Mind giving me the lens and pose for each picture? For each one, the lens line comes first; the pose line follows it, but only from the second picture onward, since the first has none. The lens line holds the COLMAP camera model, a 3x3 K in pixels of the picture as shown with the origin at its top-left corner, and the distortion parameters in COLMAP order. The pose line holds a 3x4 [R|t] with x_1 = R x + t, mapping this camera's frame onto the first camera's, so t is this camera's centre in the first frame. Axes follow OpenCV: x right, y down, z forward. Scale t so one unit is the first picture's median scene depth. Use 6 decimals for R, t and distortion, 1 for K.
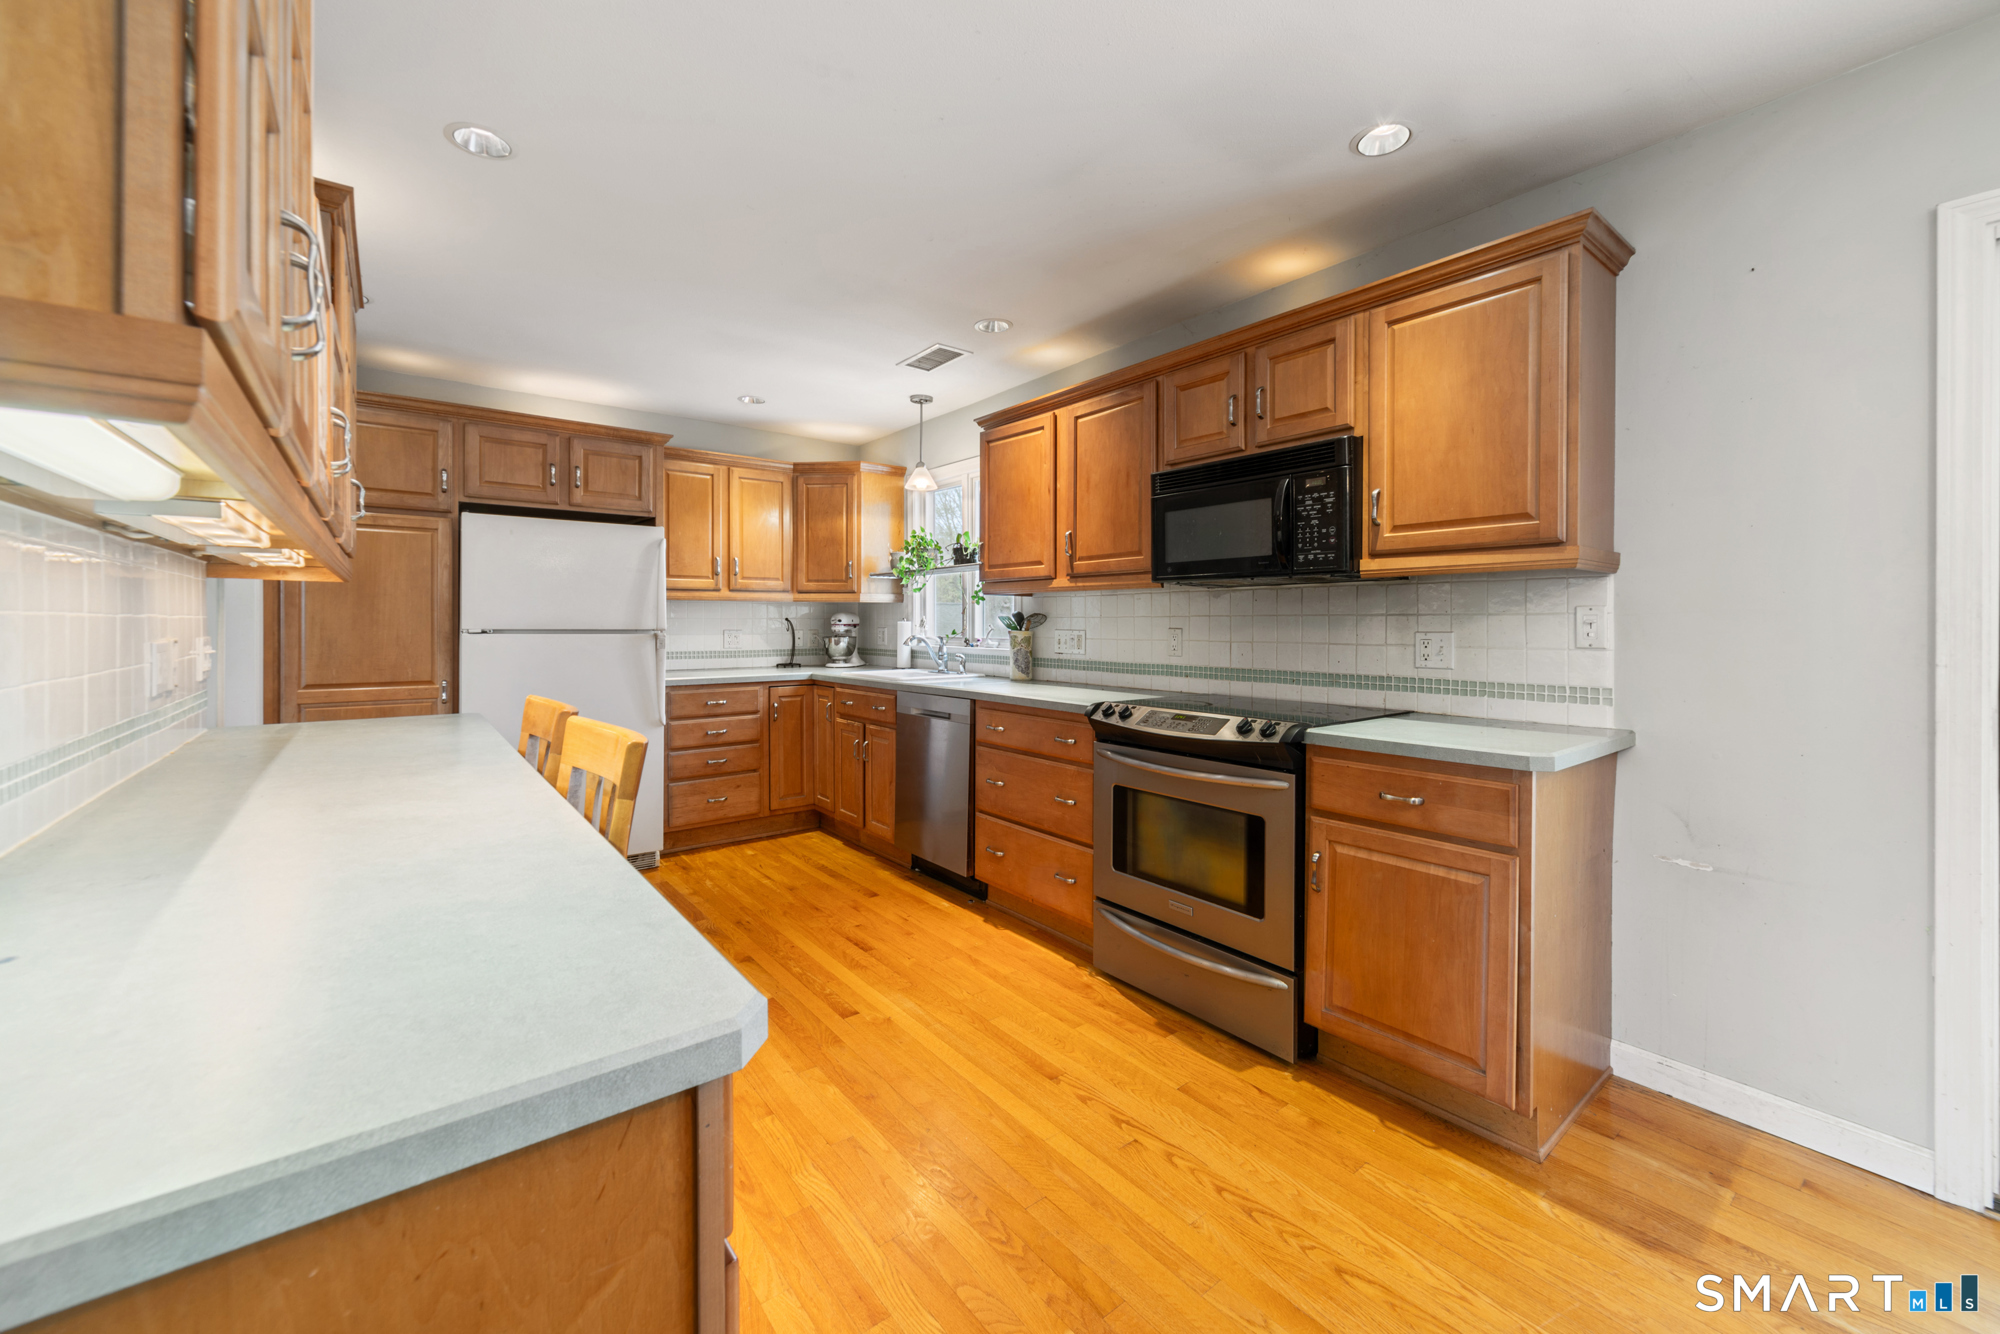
lens RADIAL K [[791.4, 0, 989.0], [0, 791.4, 619.3], [0, 0, 1]] dist [-0.001347, 0.001336]
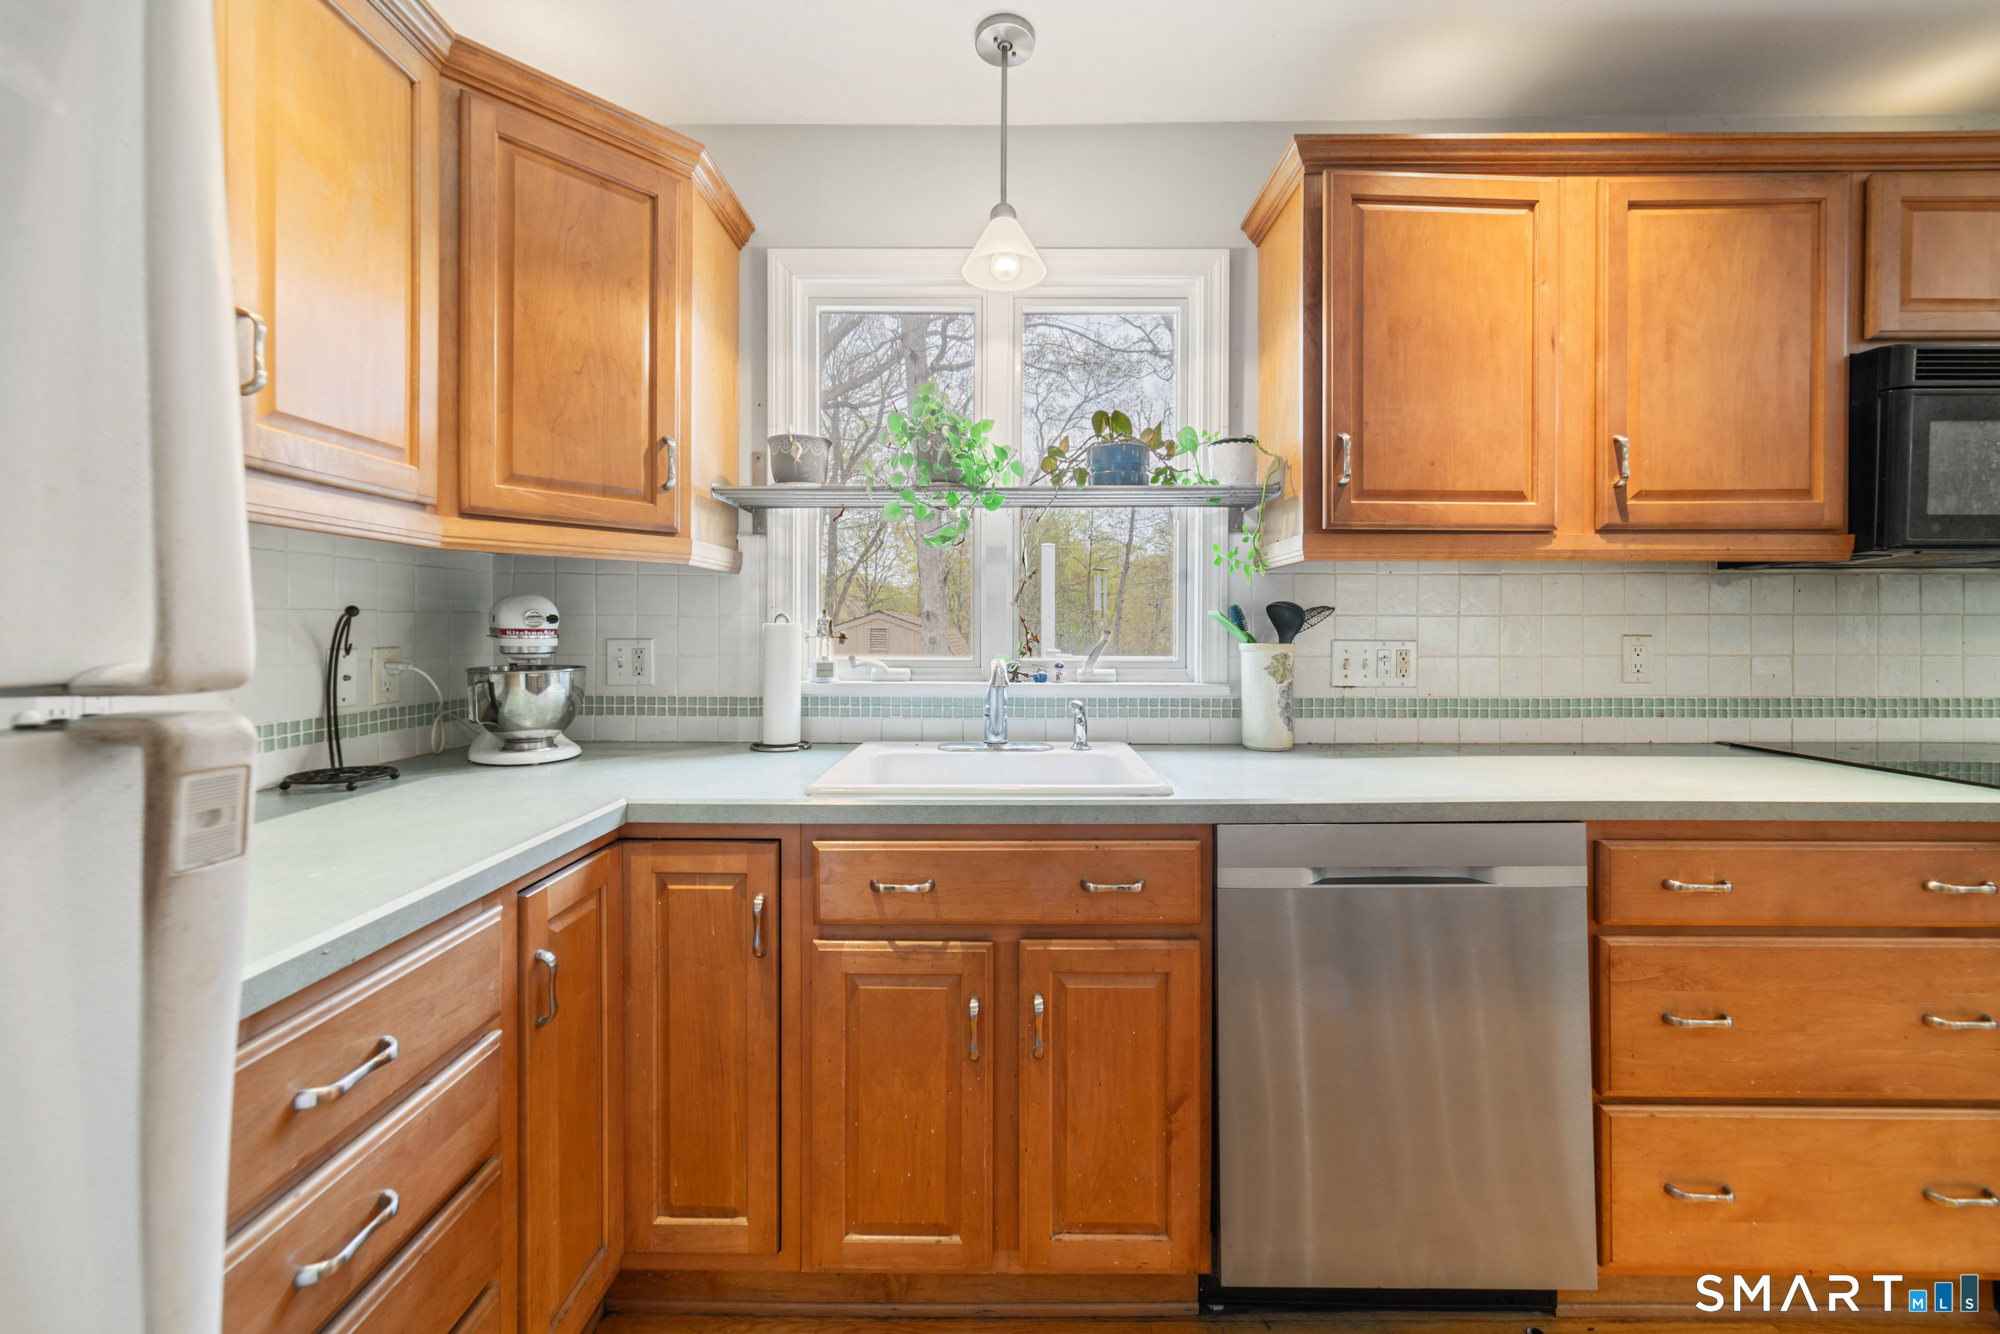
lens RADIAL K [[791.4, 0, 1001.5], [0, 791.4, 635.1], [0, 0, 1]] dist [-0.001347, 0.001336]
pose [[0.610063, -0.002877, 0.792348, -0.443715], [-0.003018, 0.999978, 0.005955, 0.007815], [-0.792347, -0.006025, 0.610041, 0.871457]]
